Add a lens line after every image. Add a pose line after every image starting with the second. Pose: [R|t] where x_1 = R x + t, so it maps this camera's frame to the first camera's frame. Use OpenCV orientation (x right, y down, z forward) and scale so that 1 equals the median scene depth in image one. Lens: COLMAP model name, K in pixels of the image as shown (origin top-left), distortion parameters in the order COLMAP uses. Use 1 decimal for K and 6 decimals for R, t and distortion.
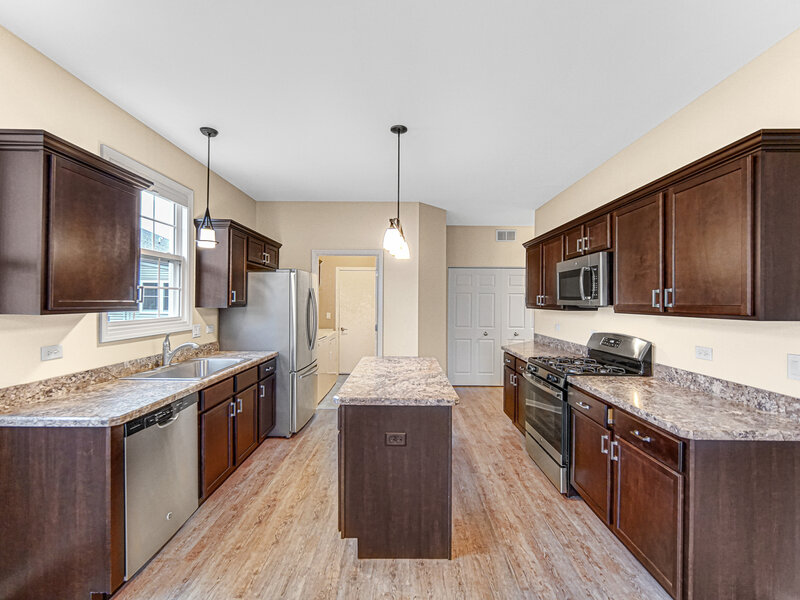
lens RADIAL K [[355.3, 0, 397.0], [0, 355.3, 300.5], [0, 0, 1]] dist [-0.002549, -0.000899]
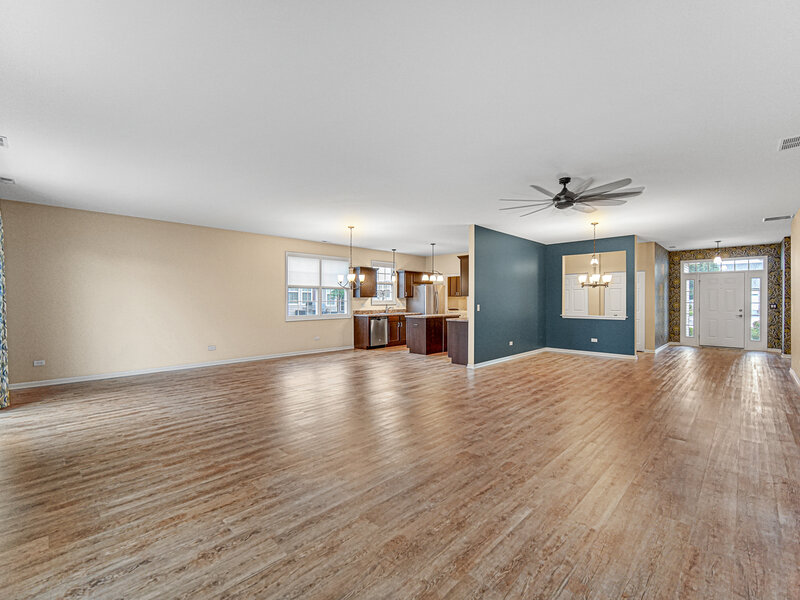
lens RADIAL K [[355.3, 0, 397.0], [0, 355.3, 300.5], [0, 0, 1]] dist [-0.002549, -0.000899]
pose [[0.721061, -0.008218, -0.692823, 2.407052], [0.006316, 0.999966, -0.005289, 0.088618], [0.692843, -0.000562, 0.721088, -1.933591]]
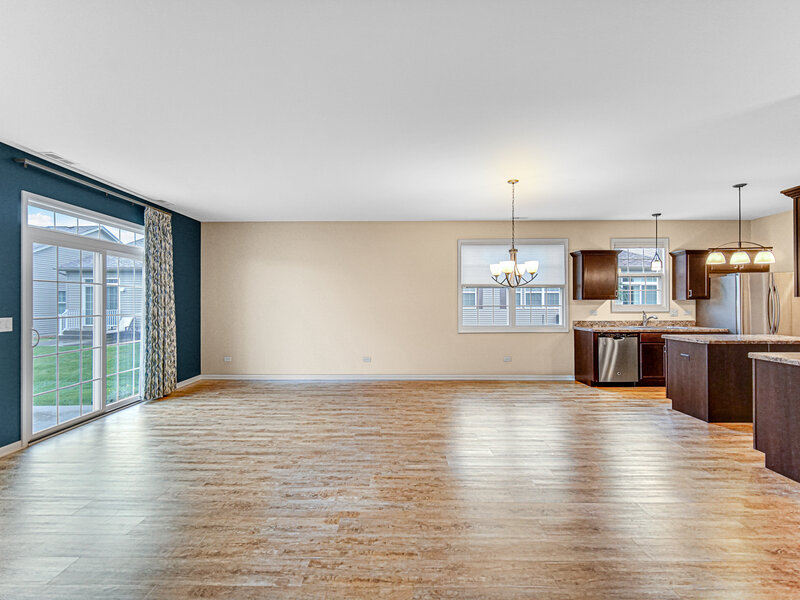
lens RADIAL K [[355.3, 0, 397.0], [0, 355.3, 300.5], [0, 0, 1]] dist [-0.002549, -0.000899]
pose [[0.002252, -0.012337, -0.999921, 1.811599], [0.001431, 0.999923, -0.012334, 0.062584], [0.999996, -0.001403, 0.002270, -0.623670]]
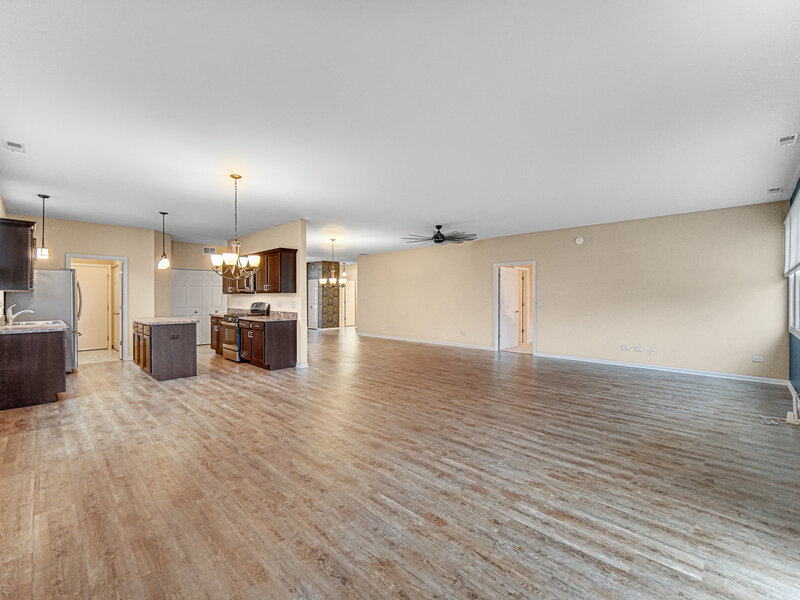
lens RADIAL K [[355.3, 0, 397.0], [0, 355.3, 300.5], [0, 0, 1]] dist [-0.002549, -0.000899]
pose [[0.693884, -0.013281, 0.719965, -0.684296], [0.004483, 0.999890, 0.014123, 0.063218], [-0.720073, -0.006572, 0.693867, -1.895653]]
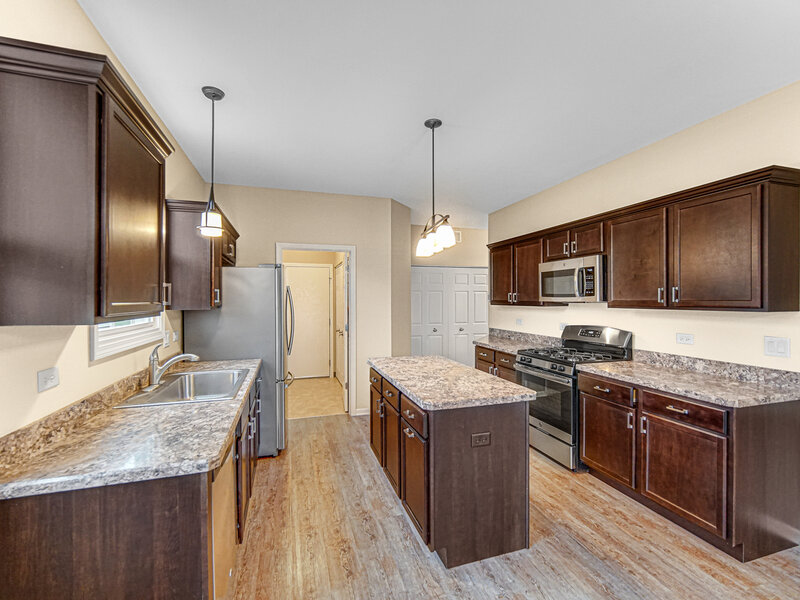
lens RADIAL K [[355.3, 0, 397.0], [0, 355.3, 300.5], [0, 0, 1]] dist [-0.002549, -0.000899]
pose [[0.952848, -0.011151, 0.303243, -0.444498], [0.009353, 0.999929, 0.007382, -0.004393], [-0.303303, -0.004198, 0.952885, 0.112306]]
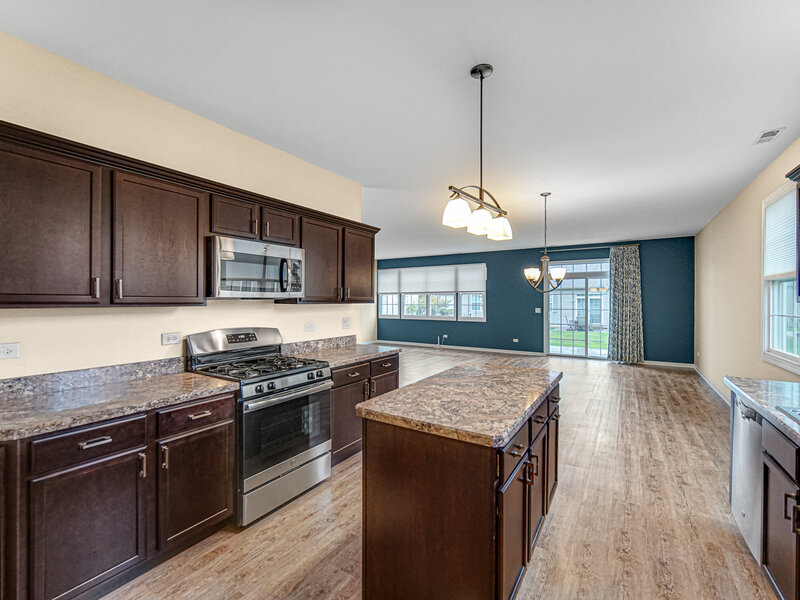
lens RADIAL K [[358.3, 0, 398.2], [0, 358.3, 301.5], [0, 0, 1]] dist [-0.002491, -0.000191]
pose [[-0.849200, -0.012299, 0.527928, -0.293878], [-0.008532, 0.999918, 0.009571, 0.014644], [-0.528002, 0.003624, -0.849235, 2.012556]]
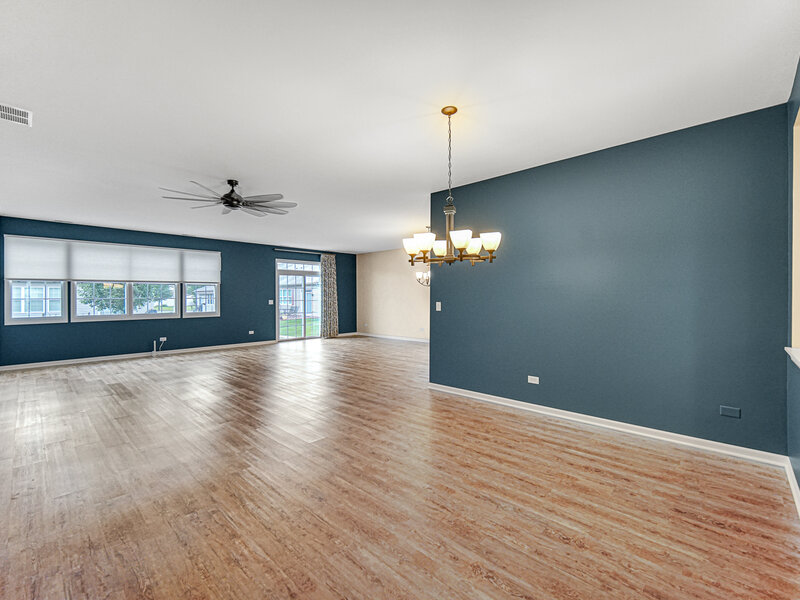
lens RADIAL K [[358.6, 0, 398.7], [0, 358.6, 295.9], [0, 0, 1]] dist [-0.001698, -0.000603]
pose [[-0.681464, -0.007974, -0.731808, 2.568827], [-0.002496, 0.999960, -0.008572, 0.093553], [0.731847, -0.004015, -0.681457, 1.939275]]
